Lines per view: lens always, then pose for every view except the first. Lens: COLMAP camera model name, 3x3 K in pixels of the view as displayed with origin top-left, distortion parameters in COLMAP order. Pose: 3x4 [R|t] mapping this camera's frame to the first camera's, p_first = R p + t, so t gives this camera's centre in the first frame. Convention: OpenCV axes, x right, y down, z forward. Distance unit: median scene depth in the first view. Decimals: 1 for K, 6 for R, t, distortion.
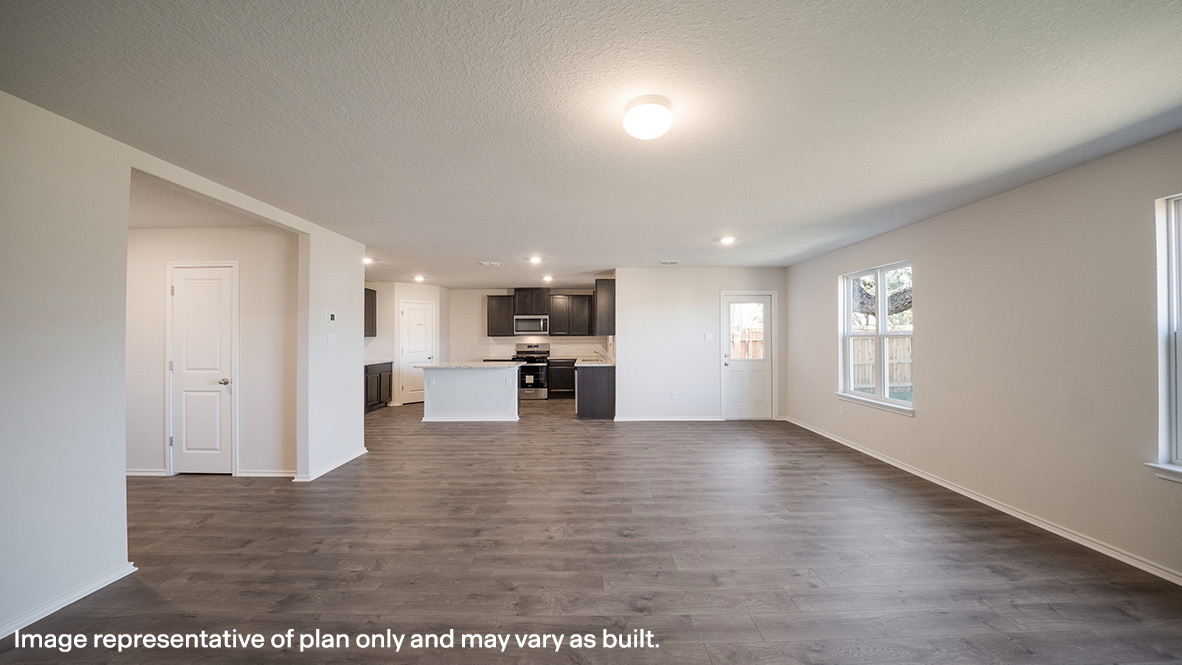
lens RADIAL K [[415.7, 0, 591.0], [0, 415.7, 332.5], [0, 0, 1]] dist [0.000029, 0.000013]
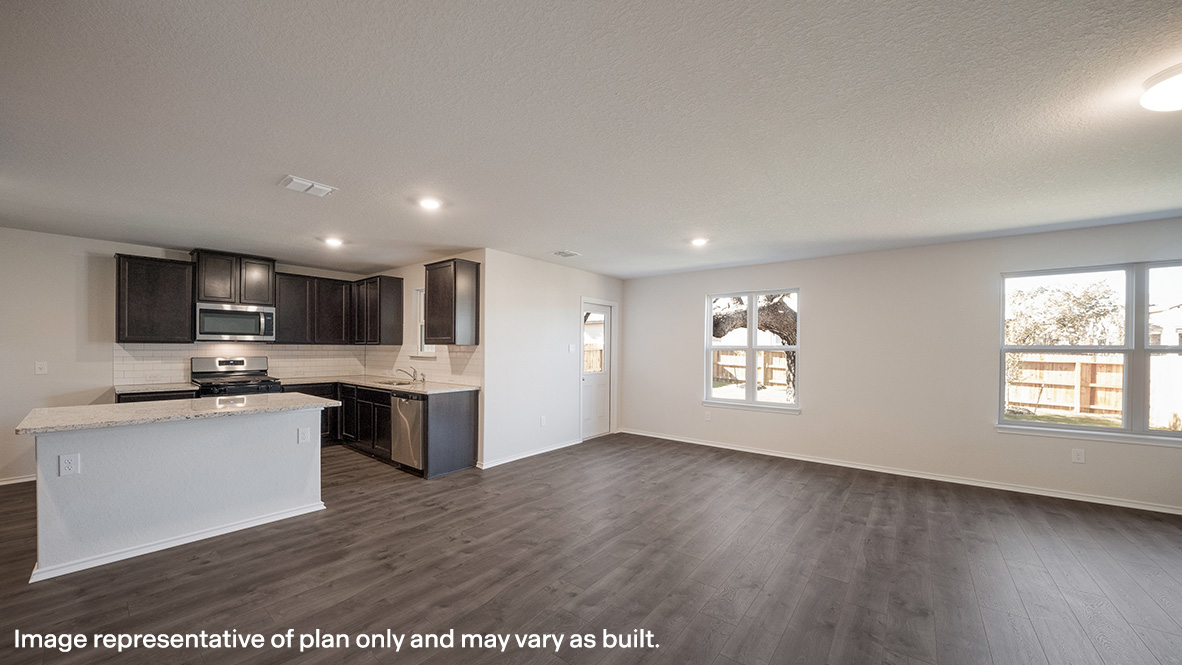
lens RADIAL K [[409.3, 0, 587.2], [0, 409.3, 351.1], [0, 0, 1]] dist [-0.034631, 0.000030]
pose [[0.633134, 0.005018, 0.774026, -0.264804], [-0.018841, 0.999783, 0.008930, 0.005620], [-0.773813, -0.020237, 0.633091, 0.333553]]
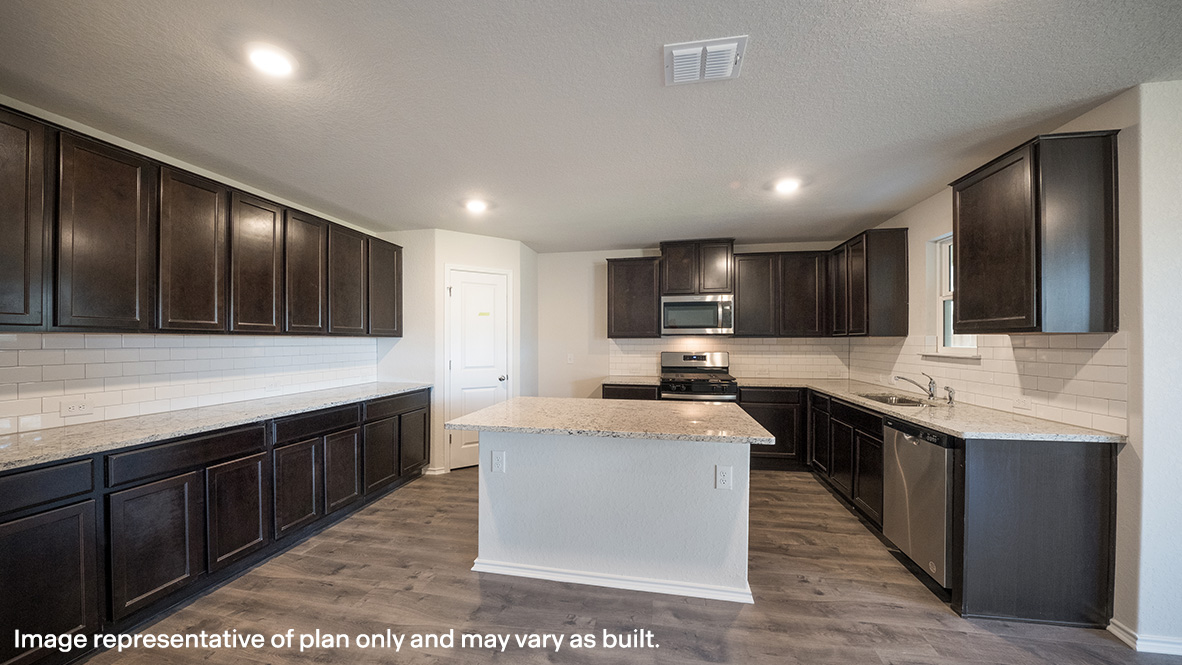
lens RADIAL K [[426.2, 0, 583.5], [0, 426.2, 340.6], [0, 0, 1]] dist [-0.001075, 0.000060]
pose [[0.979309, 0.004100, -0.202331, -0.178615], [-0.002028, 0.999943, 0.010447, 0.007795], [0.202362, -0.009820, 0.979262, 0.494202]]
